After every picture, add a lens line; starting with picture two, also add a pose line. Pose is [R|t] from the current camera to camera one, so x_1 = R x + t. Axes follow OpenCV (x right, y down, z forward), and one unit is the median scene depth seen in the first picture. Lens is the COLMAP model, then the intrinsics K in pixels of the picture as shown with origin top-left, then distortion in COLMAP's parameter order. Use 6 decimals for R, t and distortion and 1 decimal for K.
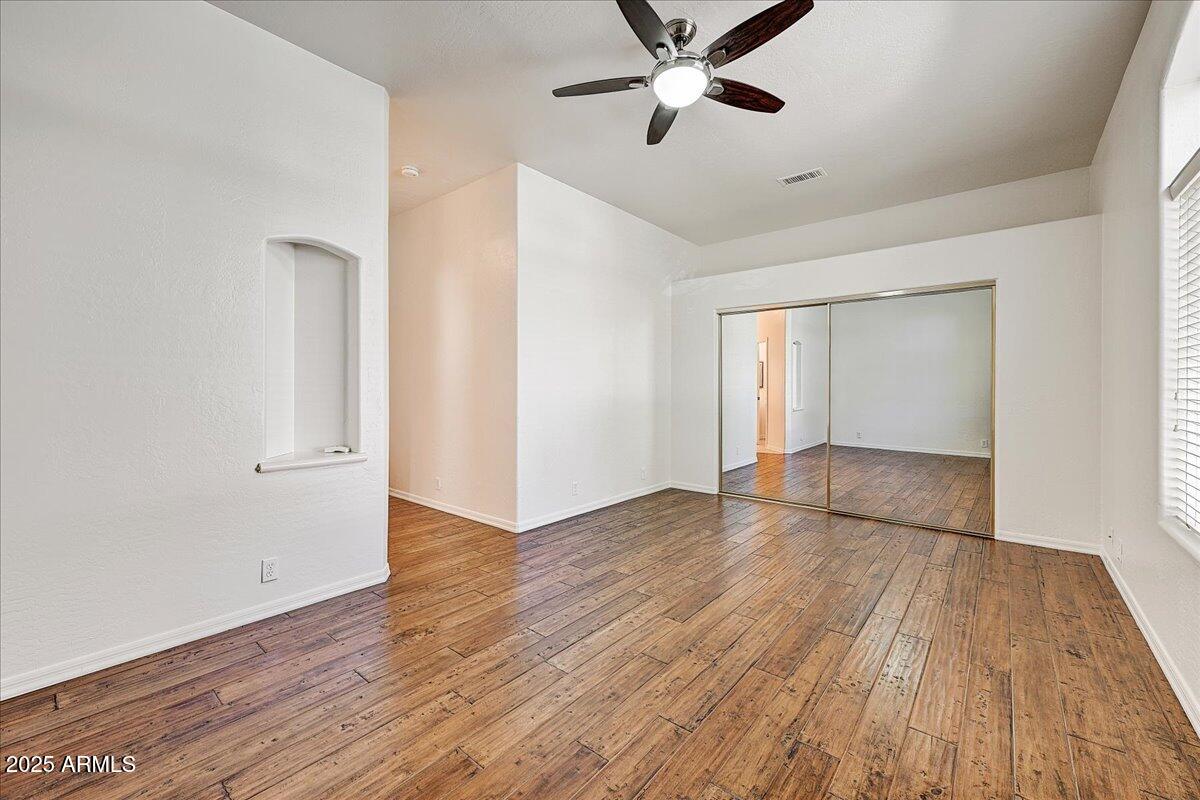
lens RADIAL K [[489.1, 0, 602.4], [0, 489.1, 397.6], [0, 0, 1]] dist [-0.004450, -0.000273]
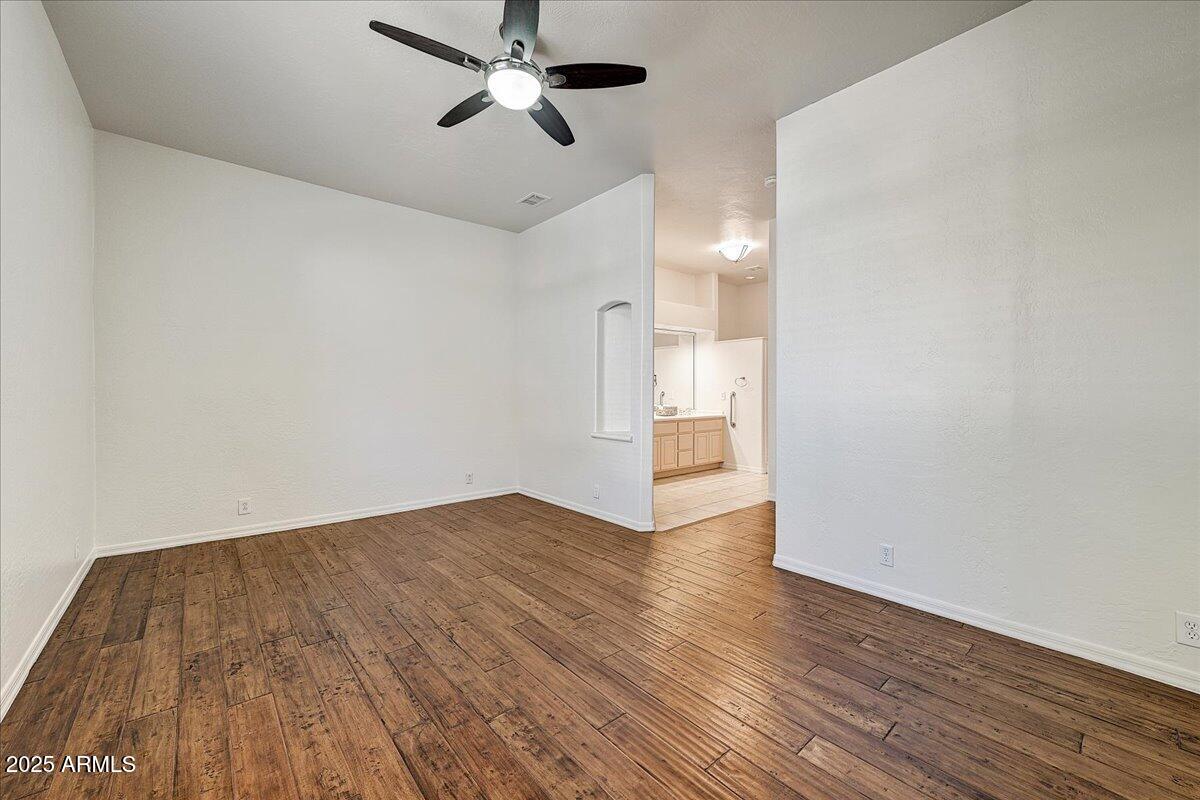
lens RADIAL K [[489.1, 0, 602.7], [0, 489.1, 405.2], [0, 0, 1]] dist [-0.004450, -0.000273]
pose [[-0.186079, 0.028257, -0.982128, 1.121512], [-0.023767, 0.999164, 0.033250, -0.030602], [0.982247, 0.029529, -0.185252, 1.384587]]
